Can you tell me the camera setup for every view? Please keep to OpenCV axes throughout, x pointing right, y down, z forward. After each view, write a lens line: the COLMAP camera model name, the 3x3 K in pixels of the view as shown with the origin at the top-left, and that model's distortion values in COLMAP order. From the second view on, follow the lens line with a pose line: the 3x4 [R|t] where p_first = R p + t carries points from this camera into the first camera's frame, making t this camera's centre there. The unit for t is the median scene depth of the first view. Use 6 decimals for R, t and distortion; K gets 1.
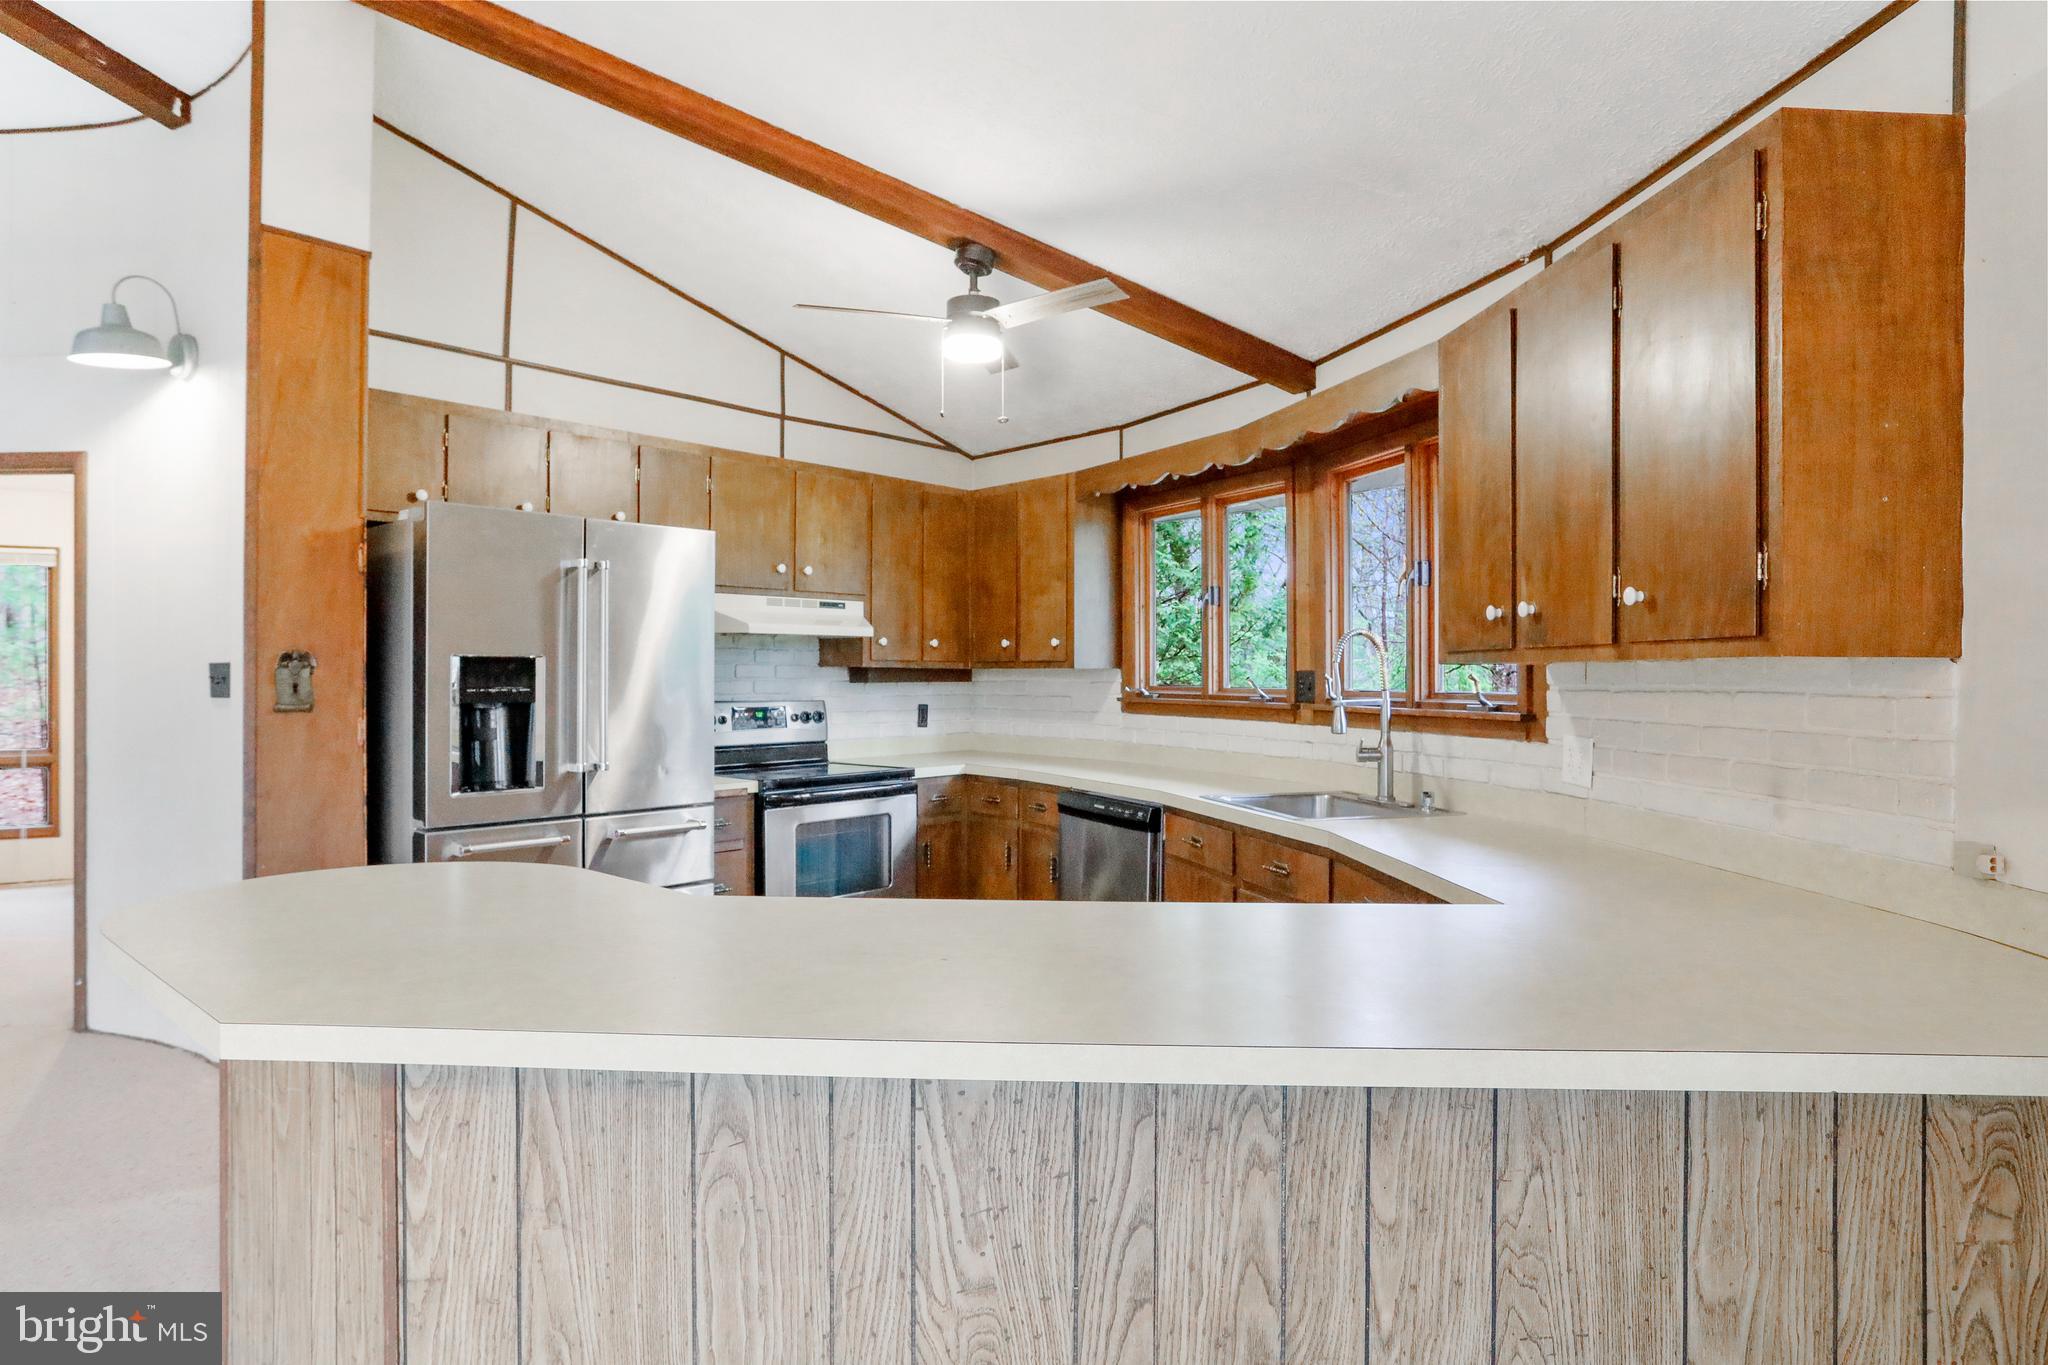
lens RADIAL K [[1152.0, 0, 1016.8], [0, 1152.0, 673.5], [0, 0, 1]] dist [-0.048492, 0.022370]
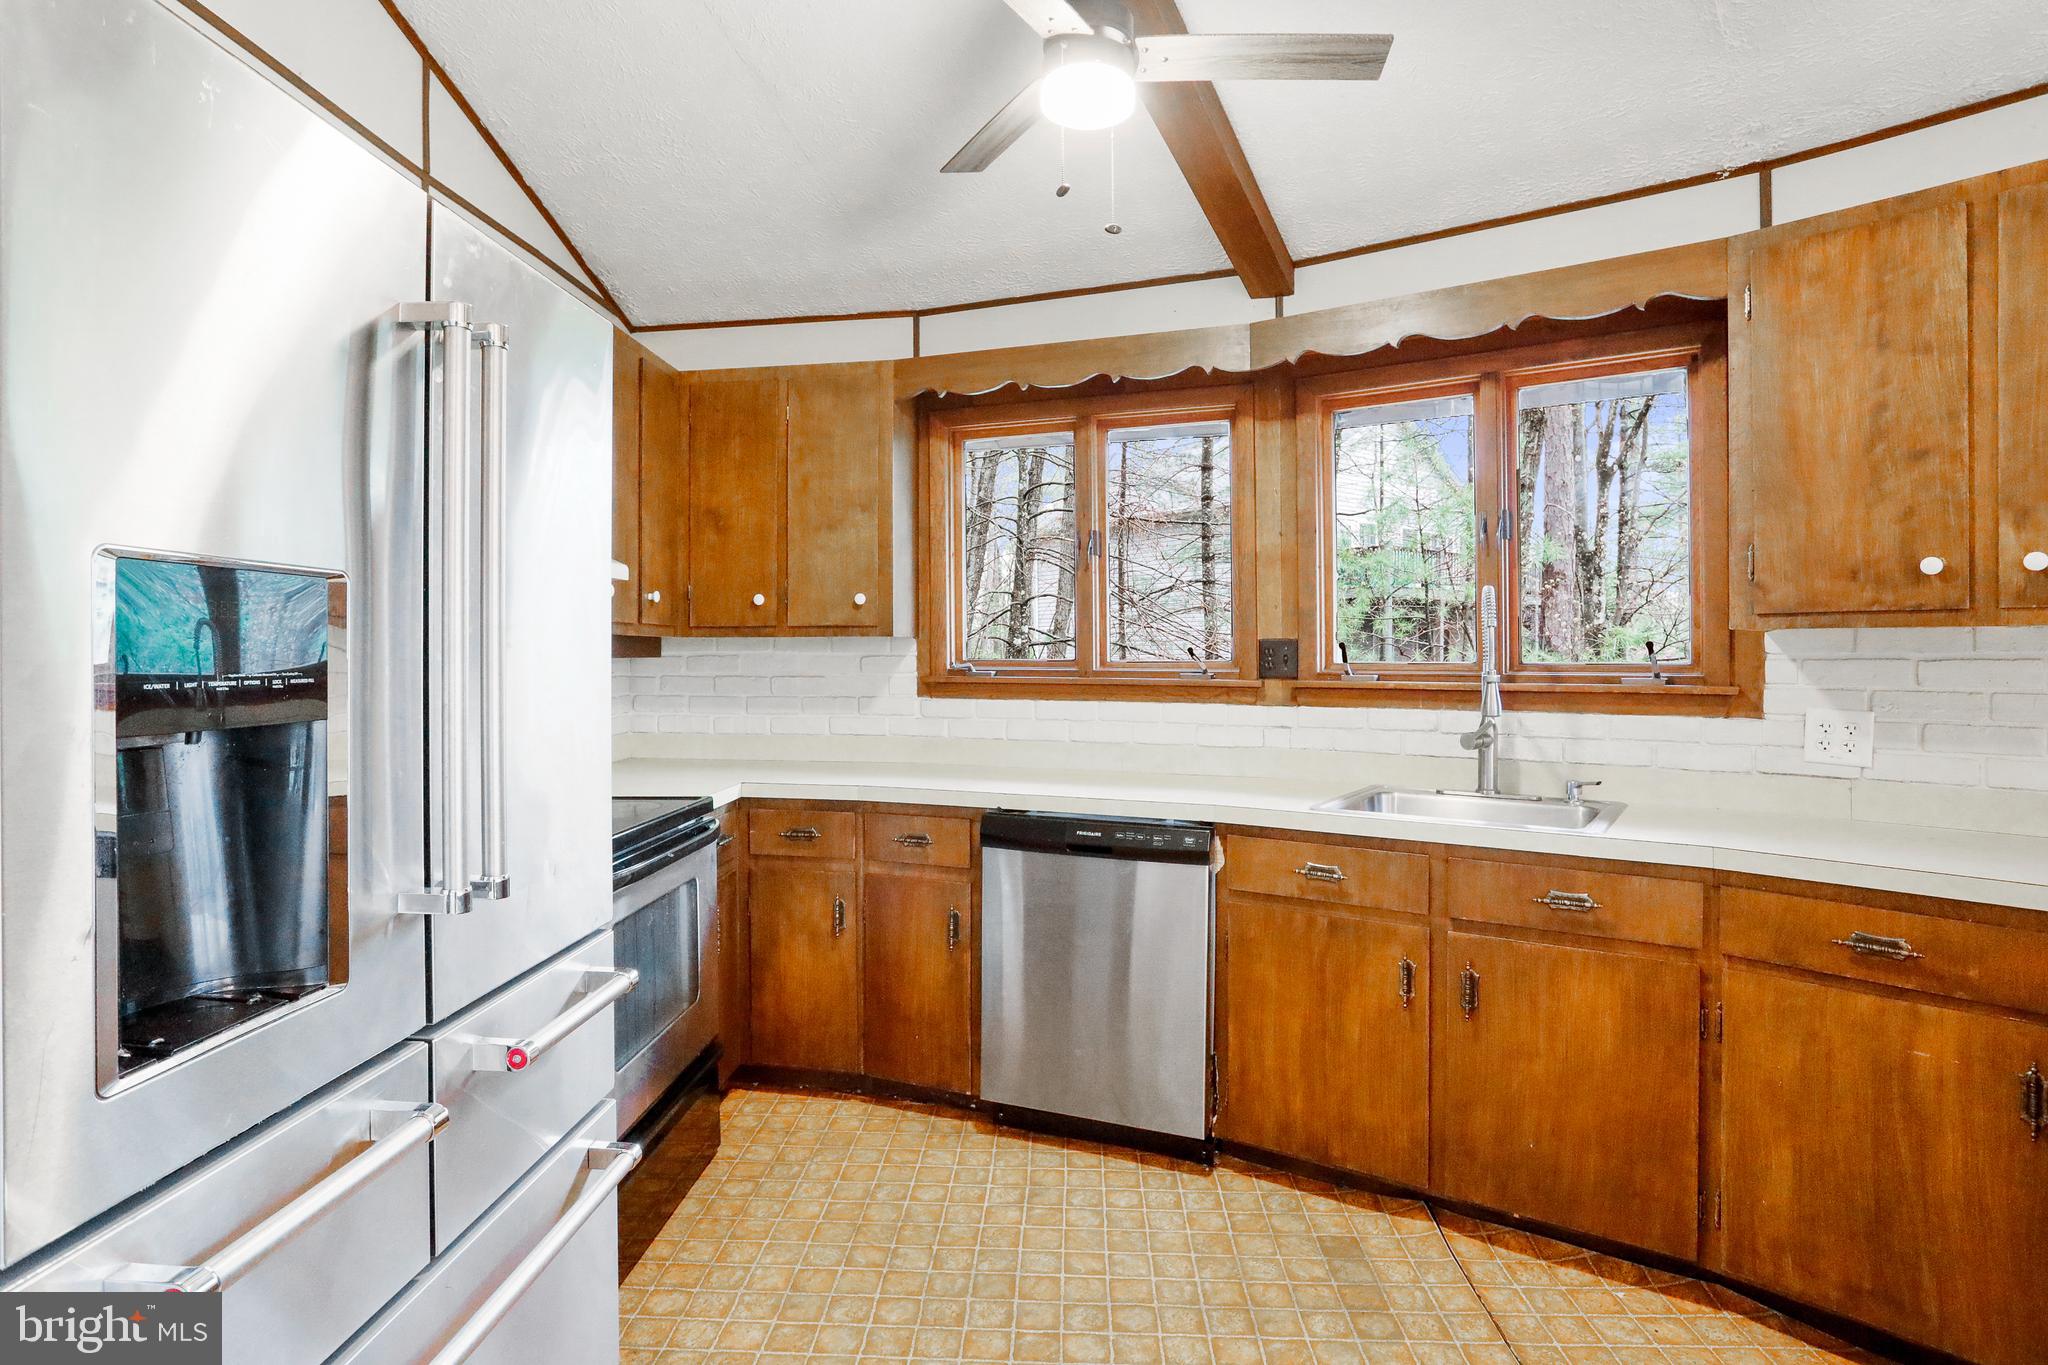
lens RADIAL K [[1103.5, 0, 1025.1], [0, 1103.5, 649.9], [0, 0, 1]] dist [-0.038841, 0.022684]
pose [[0.779974, -0.003068, 0.625804, -0.374123], [0.002356, 0.999995, 0.001965, 0.003041], [-0.625807, -0.000058, 0.779978, 0.500063]]
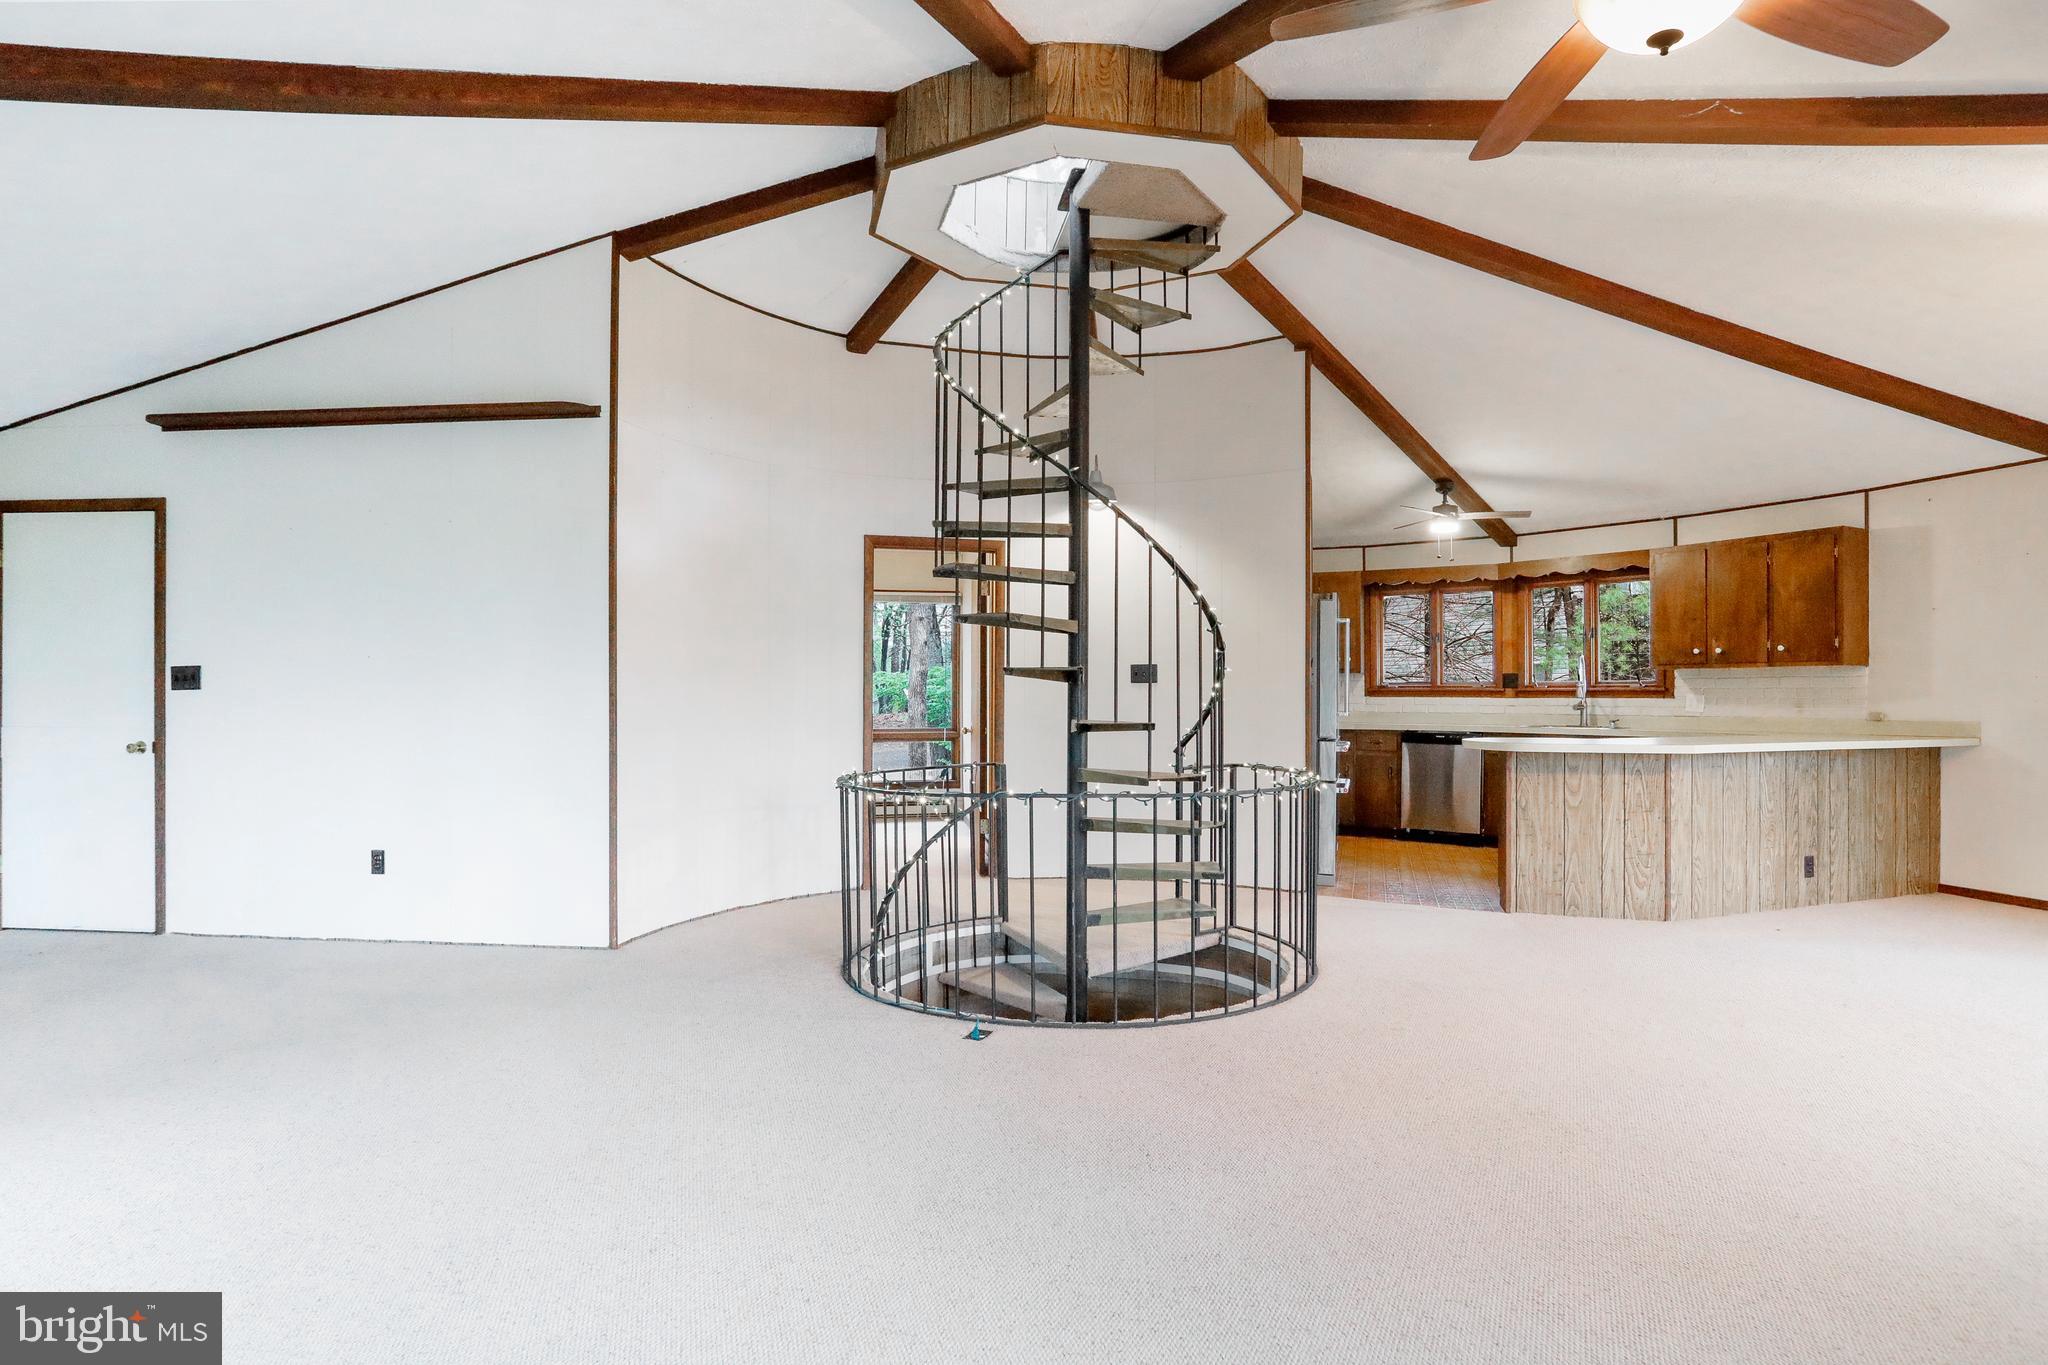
lens RADIAL K [[1103.5, 0, 1021.9], [0, 1103.5, 682.7], [0, 0, 1]] dist [-0.038841, 0.022684]
pose [[0.914496, 0.001356, 0.404593, -1.454112], [0.001770, 0.999971, -0.007353, 0.028901], [-0.404592, 0.007440, 0.914467, -0.546057]]
